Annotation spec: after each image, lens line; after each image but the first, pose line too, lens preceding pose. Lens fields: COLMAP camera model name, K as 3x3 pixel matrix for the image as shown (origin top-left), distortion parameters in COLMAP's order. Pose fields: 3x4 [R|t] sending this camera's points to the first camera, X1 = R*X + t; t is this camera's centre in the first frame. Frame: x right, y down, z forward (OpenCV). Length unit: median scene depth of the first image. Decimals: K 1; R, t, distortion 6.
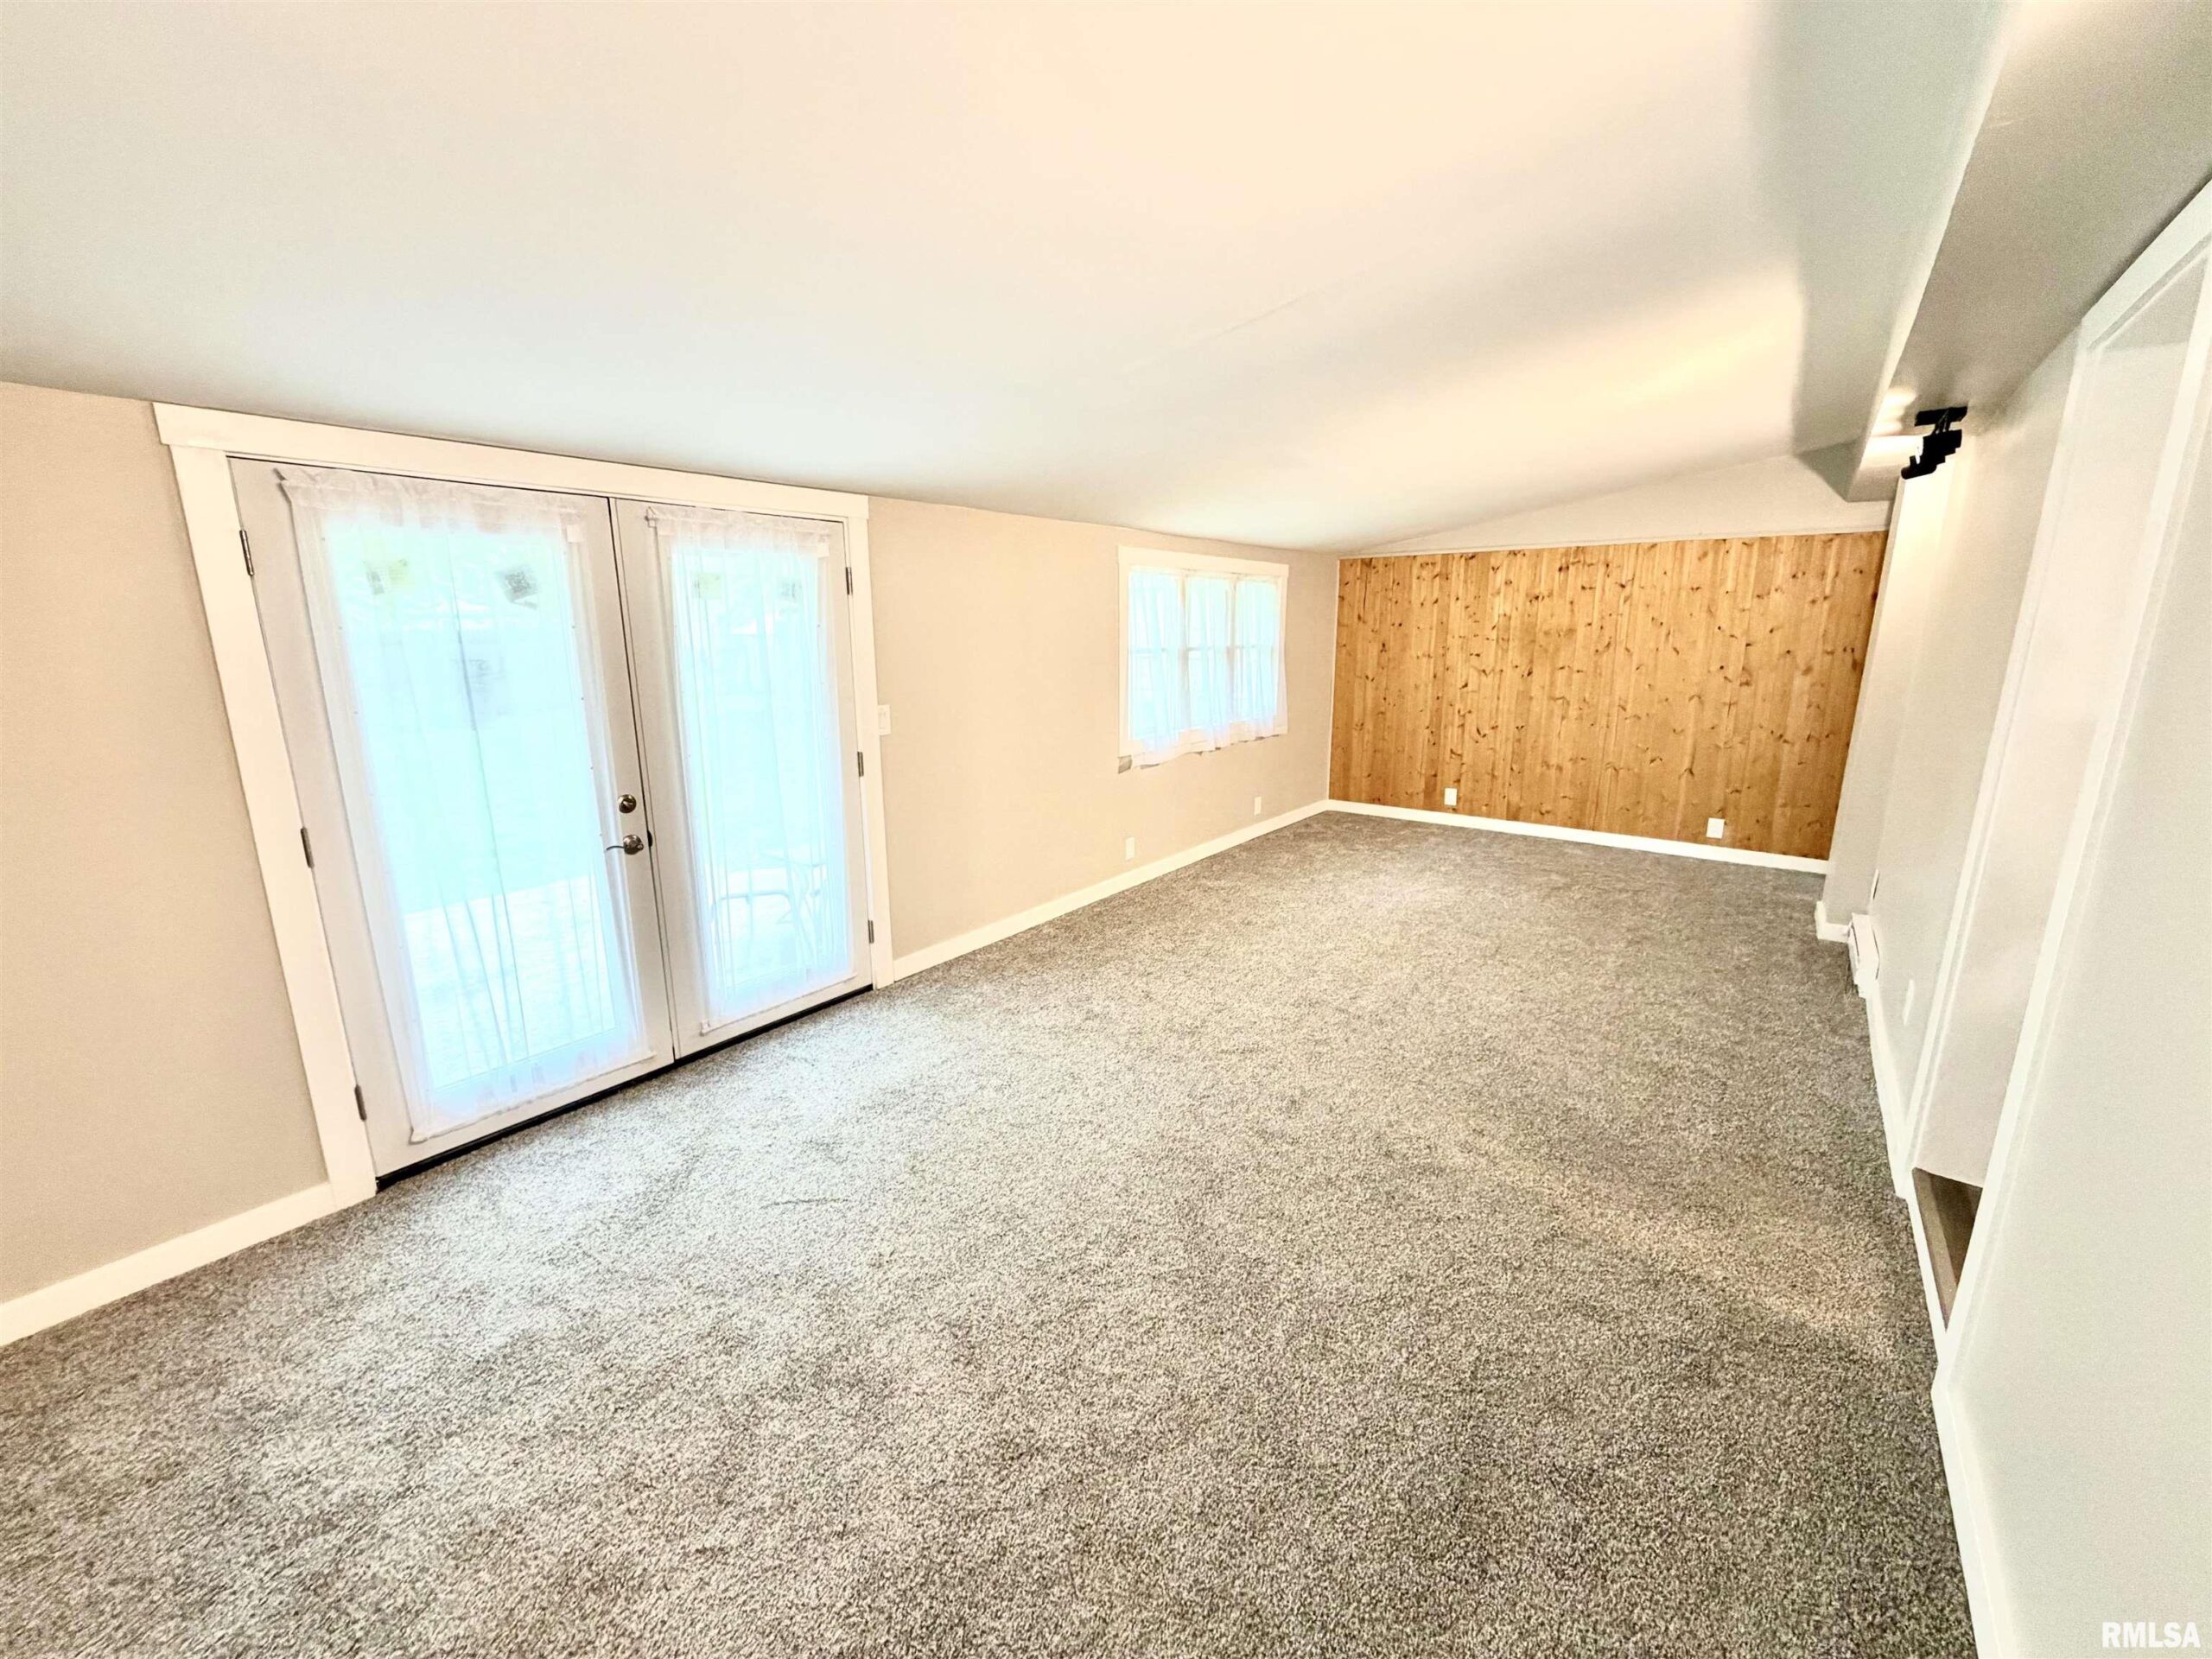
lens RADIAL K [[880.0, 0, 1102.6], [0, 880.0, 836.7], [0, 0, 1]] dist [-0.002712, -0.000145]
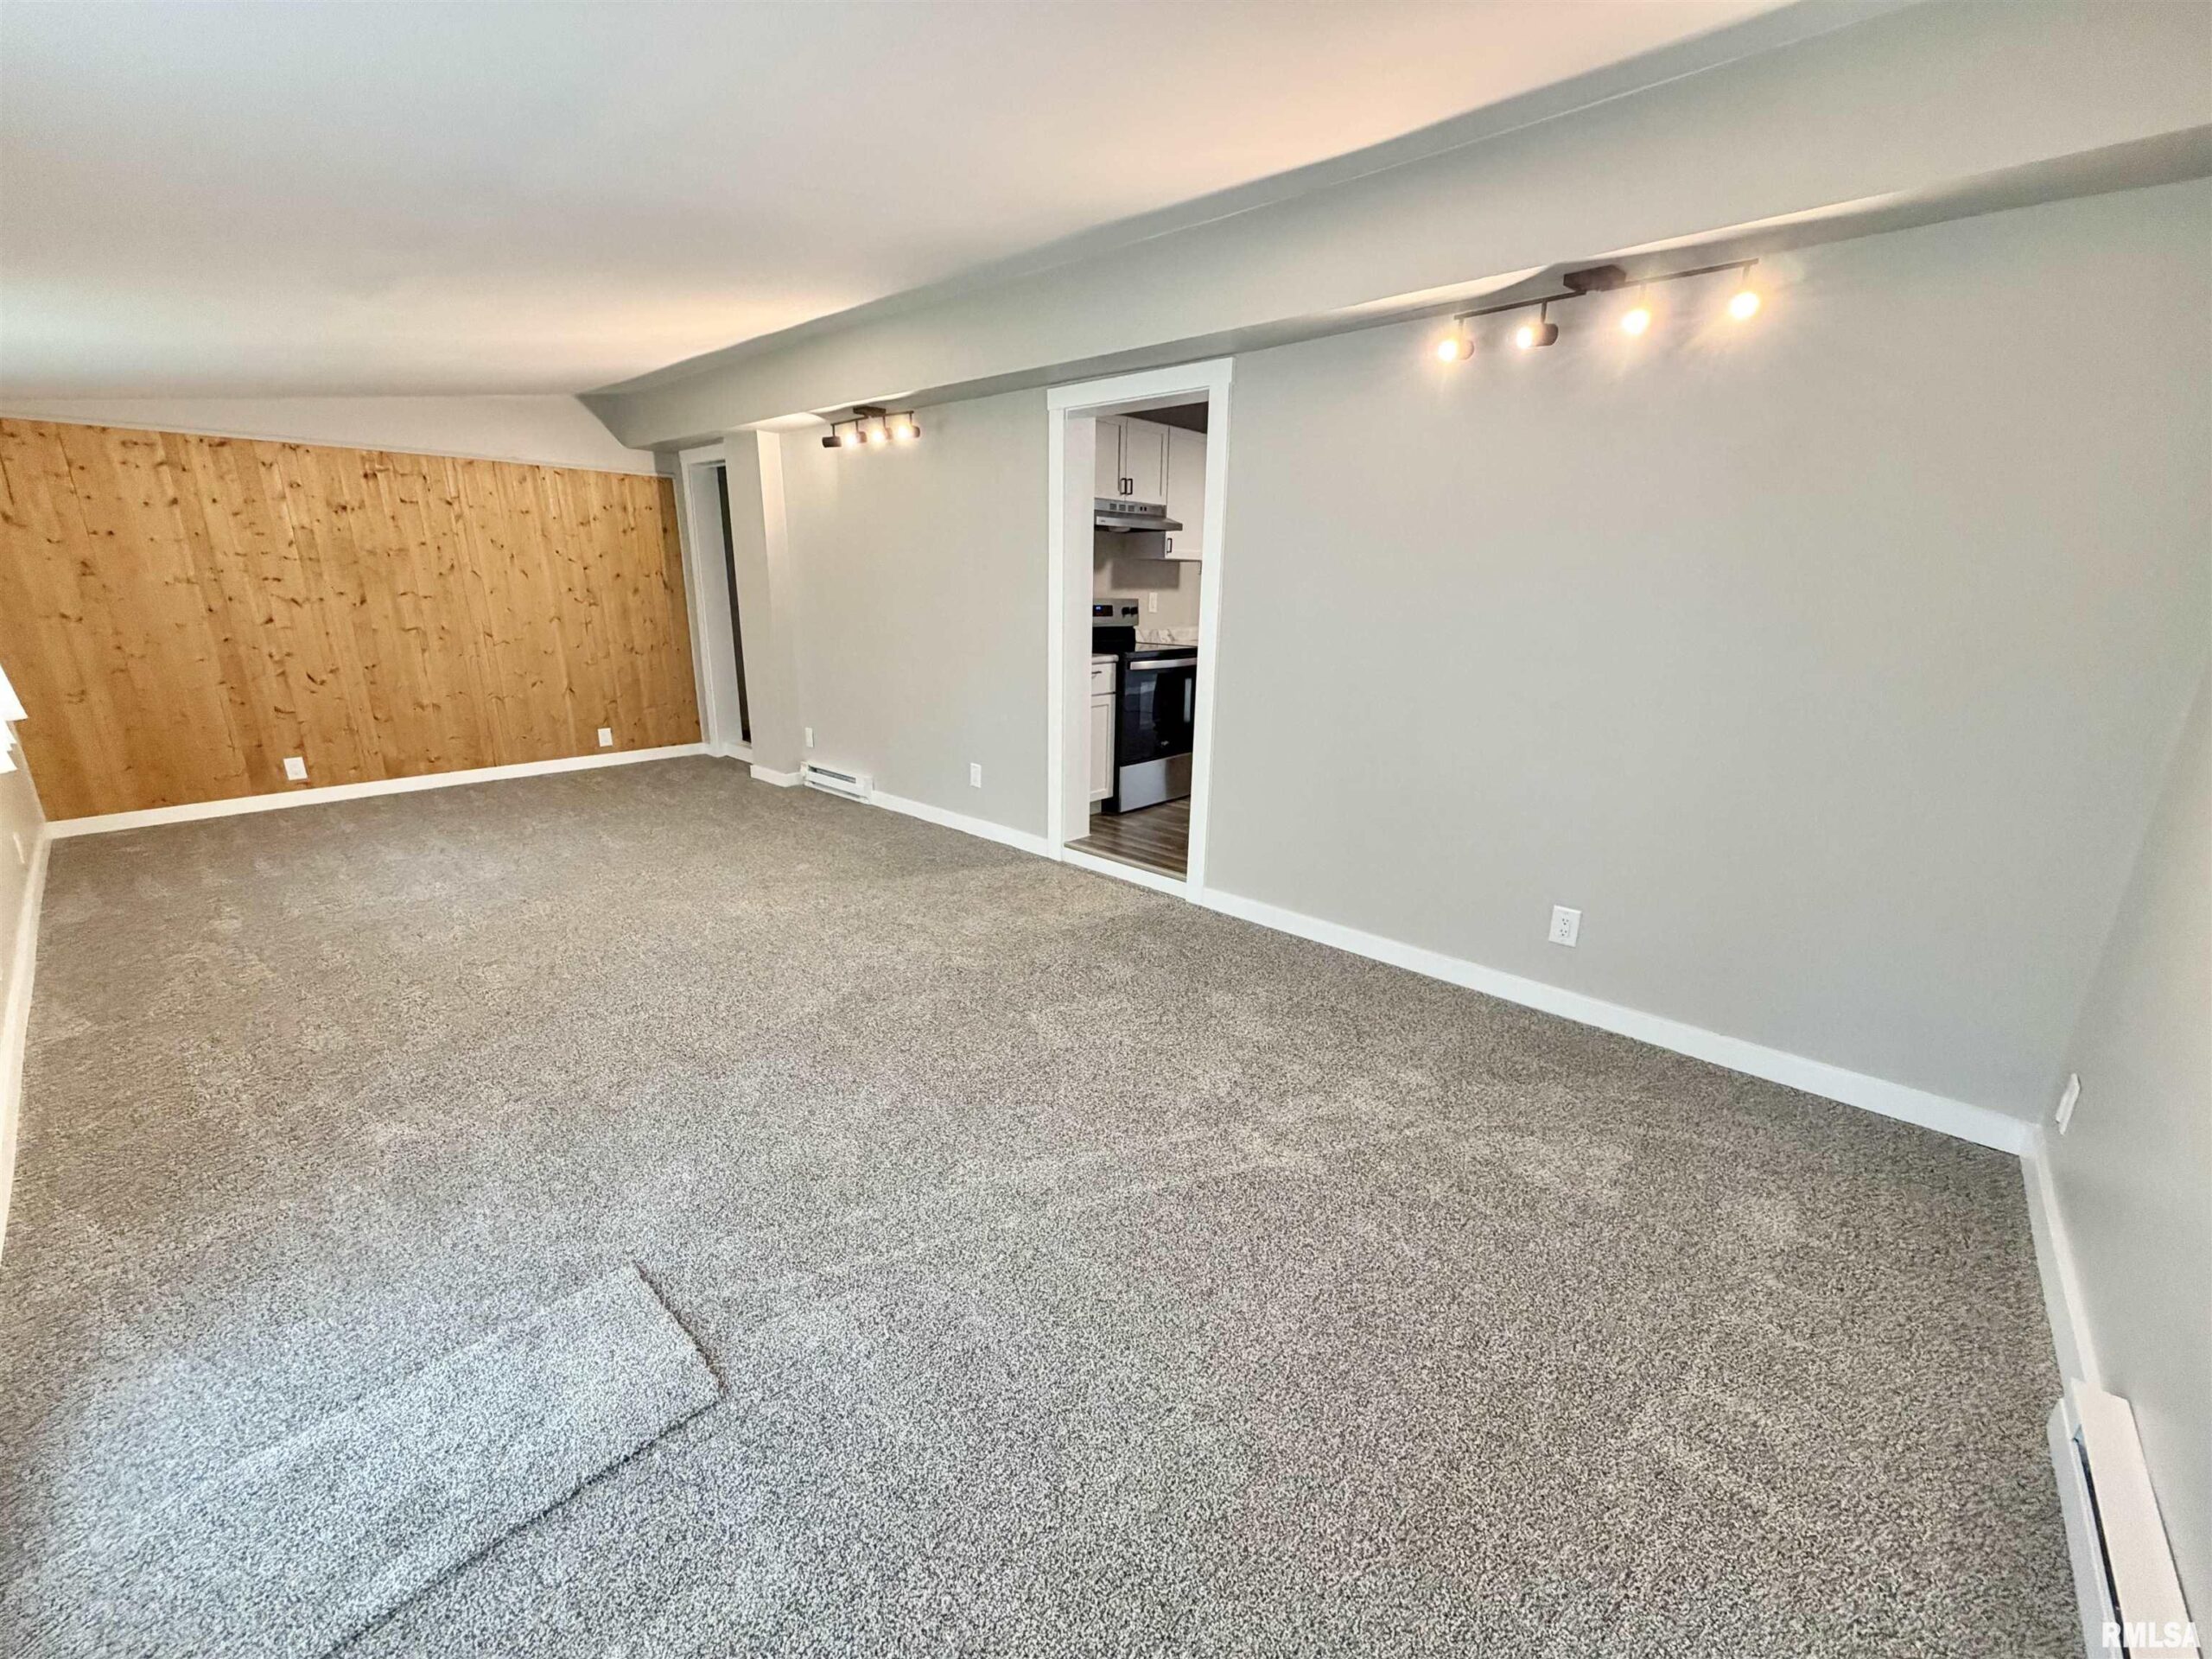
lens RADIAL K [[880.0, 0, 1103.7], [0, 880.0, 837.3], [0, 0, 1]] dist [-0.002712, -0.000145]
pose [[0.074259, -0.284252, 0.955869, -0.328088], [0.204582, 0.942471, 0.264375, -0.051488], [-0.976029, 0.175921, 0.128140, 0.248242]]
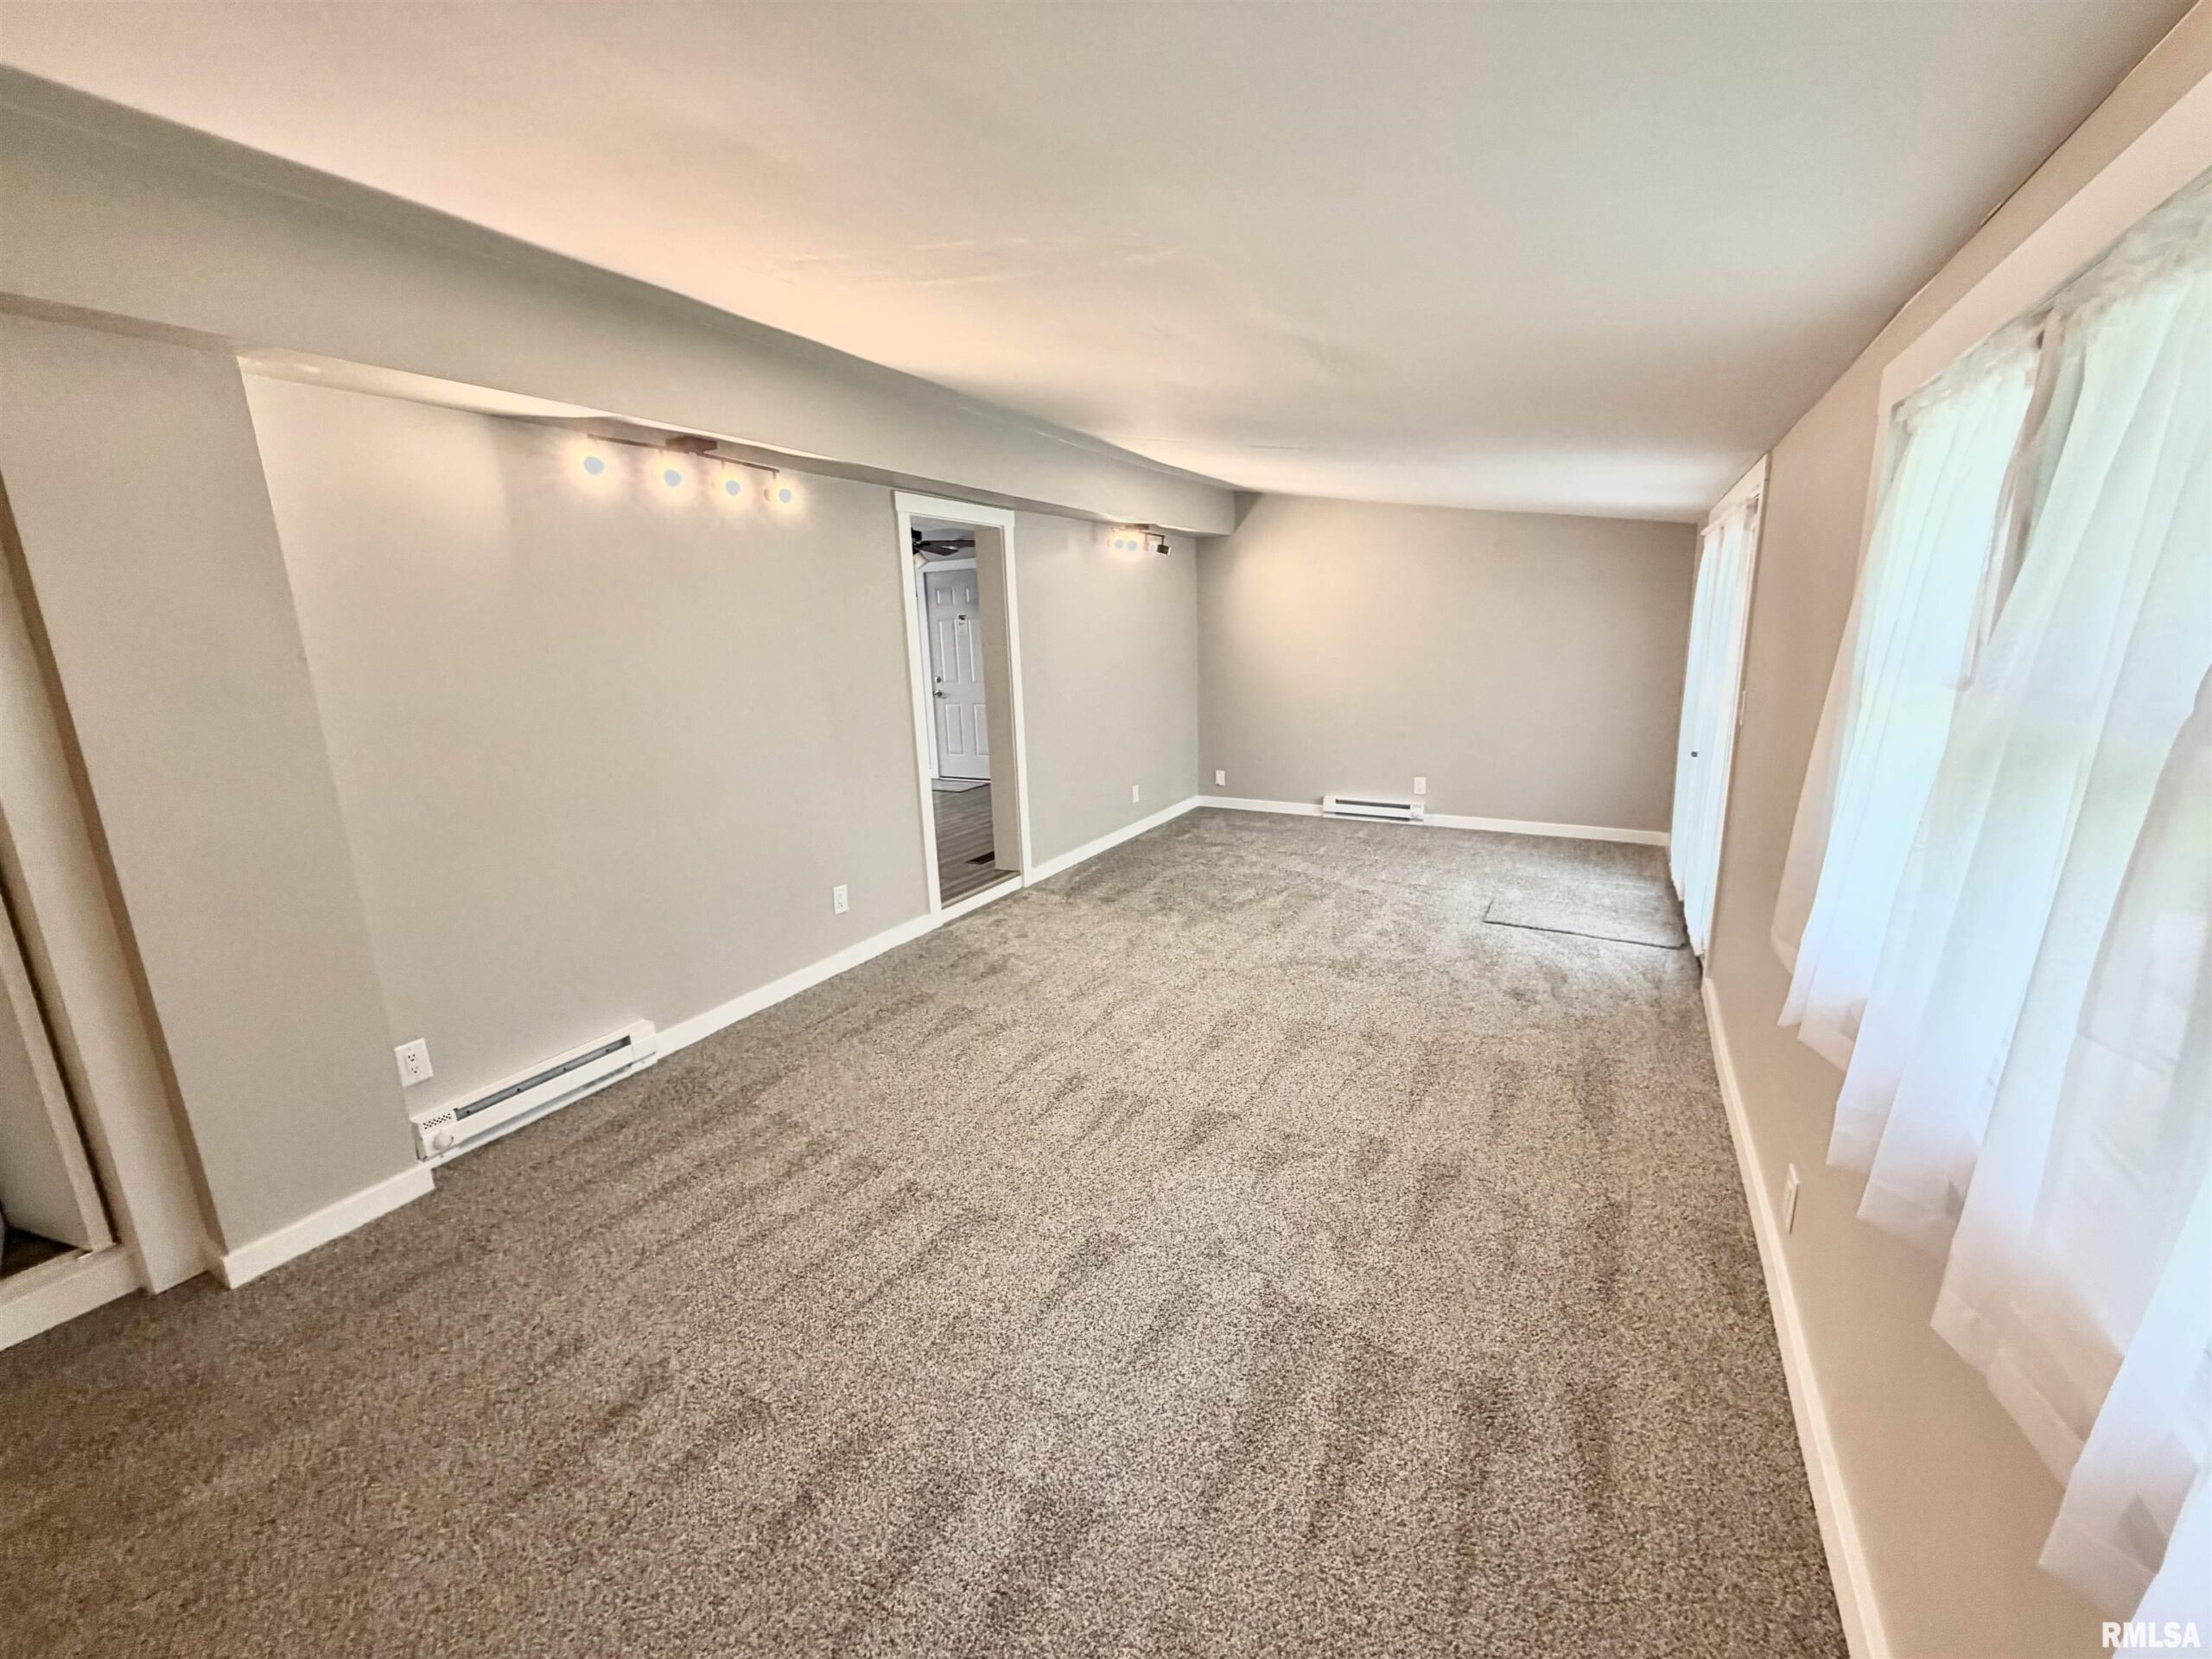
lens RADIAL K [[880.0, 0, 1101.9], [0, 880.0, 832.7], [0, 0, 1]] dist [-0.002712, -0.000145]
pose [[-0.988517, 0.086693, -0.123769, 0.302780], [0.027273, 0.907968, 0.418151, -0.233215], [0.148629, 0.409974, -0.899906, 1.041739]]
